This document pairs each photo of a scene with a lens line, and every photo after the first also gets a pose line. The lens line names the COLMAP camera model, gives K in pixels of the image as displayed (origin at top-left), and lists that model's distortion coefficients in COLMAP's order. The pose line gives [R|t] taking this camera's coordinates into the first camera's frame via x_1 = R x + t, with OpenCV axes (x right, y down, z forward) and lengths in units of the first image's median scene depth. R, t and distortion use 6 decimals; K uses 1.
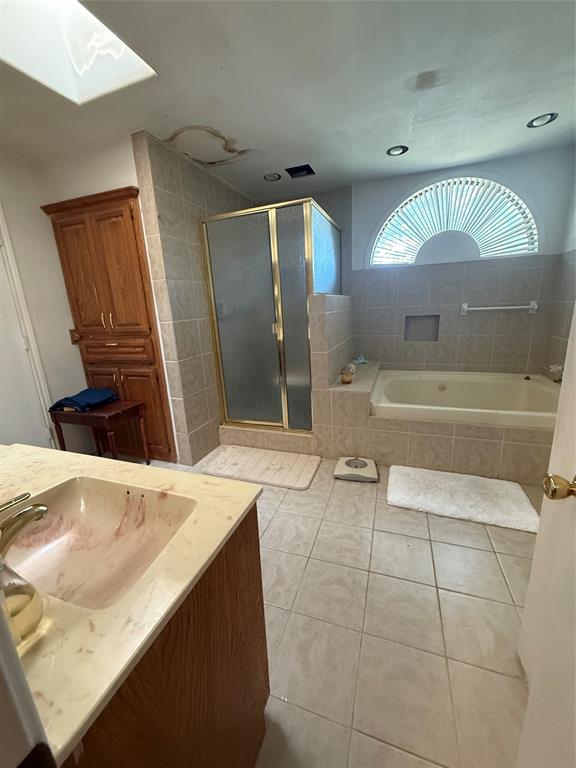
lens RADIAL K [[303.5, 0, 288.9], [0, 303.5, 382.7], [0, 0, 1]] dist [0.001679, 0.000899]
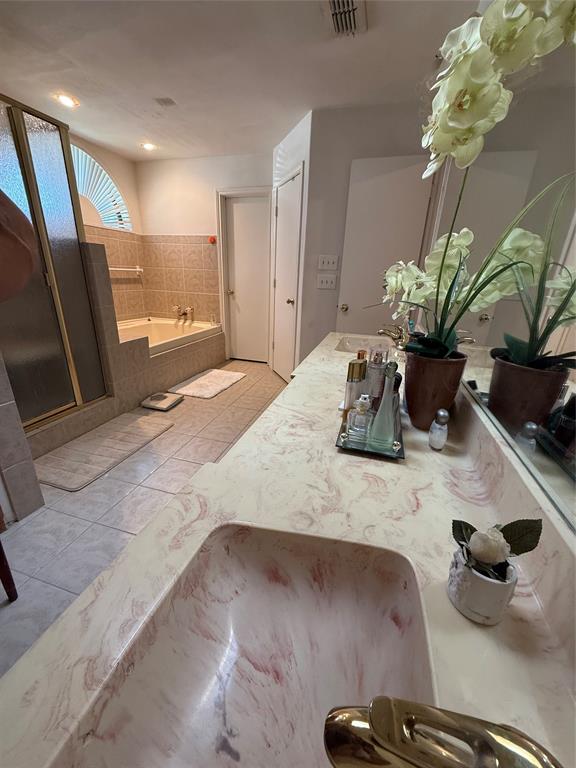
lens RADIAL K [[303.5, 0, 287.1], [0, 303.5, 384.0], [0, 0, 1]] dist [0.001679, 0.000899]
pose [[-0.055301, -0.303863, 0.951109, -0.837754], [0.203837, 0.929070, 0.308673, -0.047098], [-0.977442, 0.210941, 0.010560, 0.431778]]
